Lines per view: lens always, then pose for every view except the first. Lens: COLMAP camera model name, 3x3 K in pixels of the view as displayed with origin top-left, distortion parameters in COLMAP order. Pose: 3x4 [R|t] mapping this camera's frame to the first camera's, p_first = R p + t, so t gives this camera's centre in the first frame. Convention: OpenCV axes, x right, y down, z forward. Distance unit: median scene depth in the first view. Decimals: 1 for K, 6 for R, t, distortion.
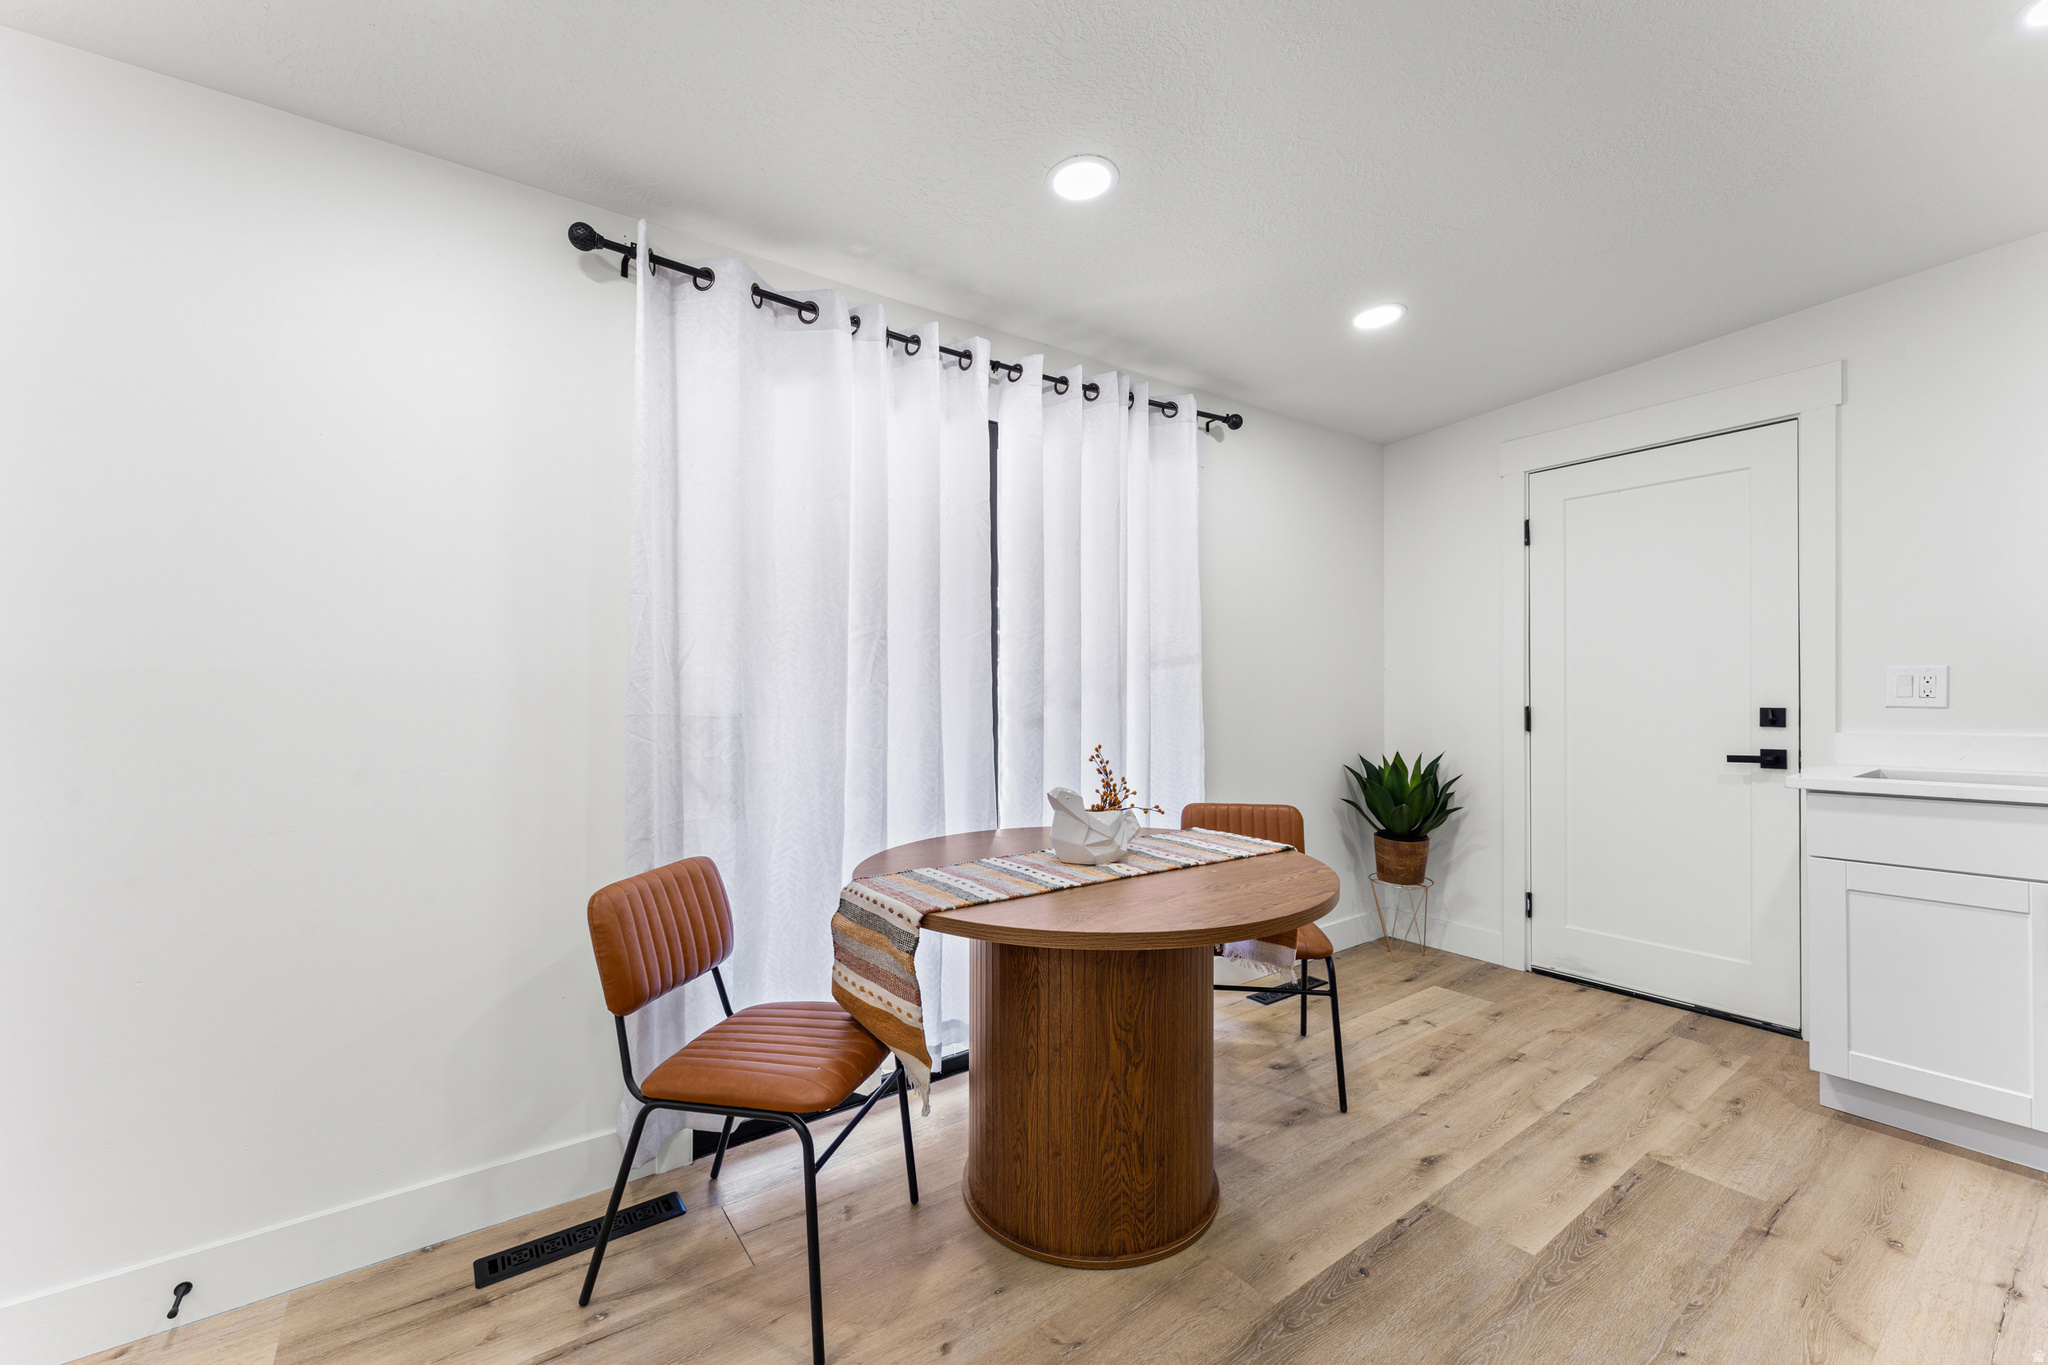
lens RADIAL K [[822.1, 0, 1020.9], [0, 822.1, 679.2], [0, 0, 1]] dist [0.003023, 0.000080]
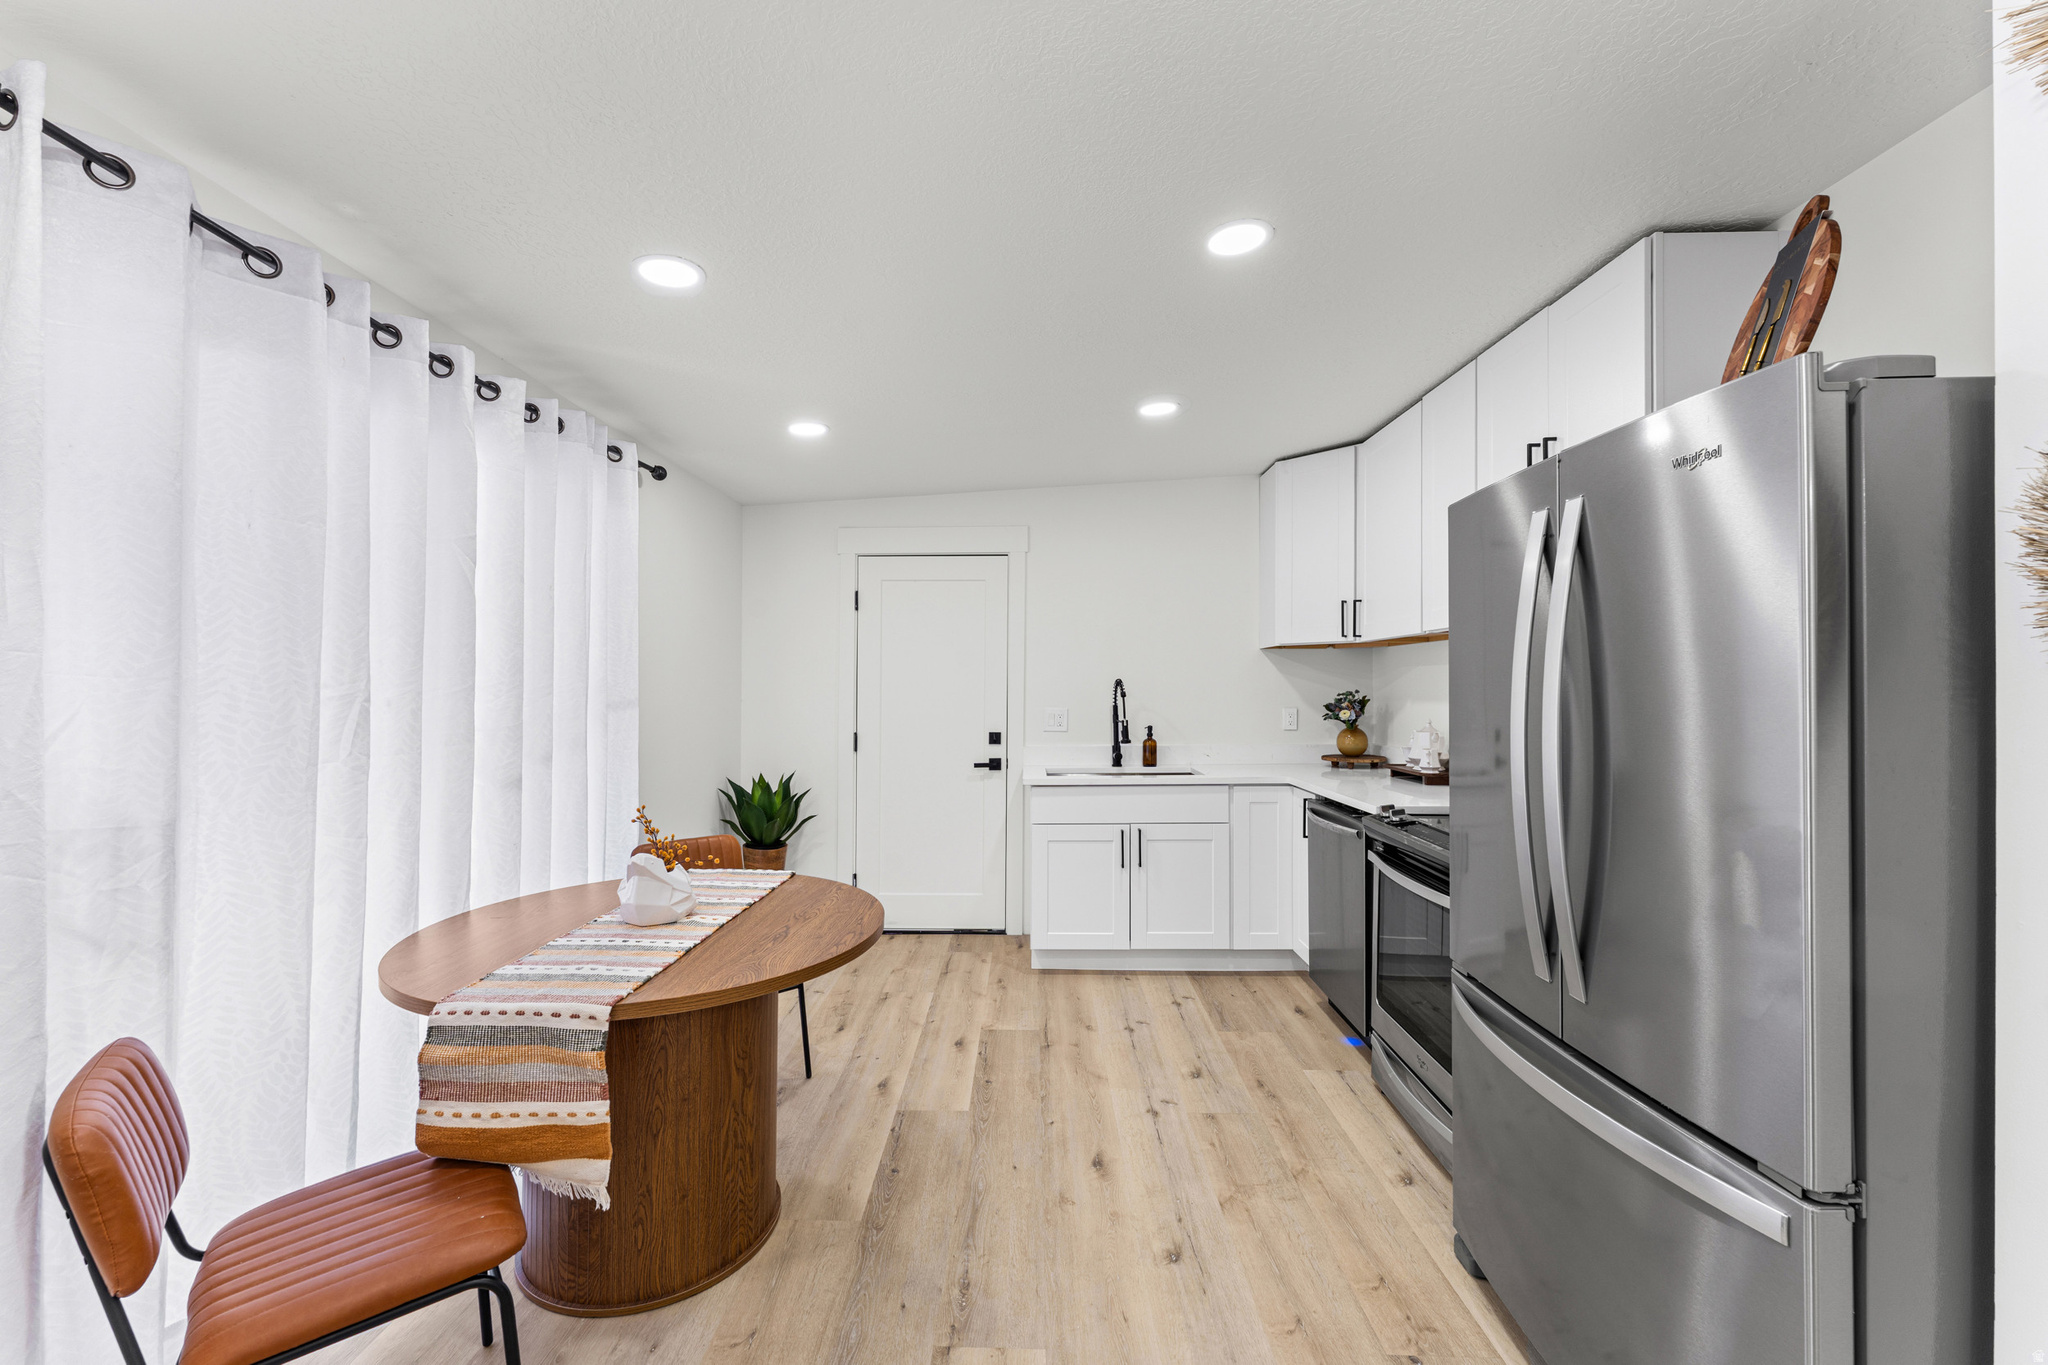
lens RADIAL K [[820.2, 0, 1015.6], [0, 820.2, 673.3], [0, 0, 1]] dist [-0.000819, -0.000195]
pose [[0.600349, 0.019547, 0.799499, -0.456061], [-0.017583, 0.999782, -0.011241, -0.083224], [-0.799545, -0.007310, 0.600562, 0.011290]]
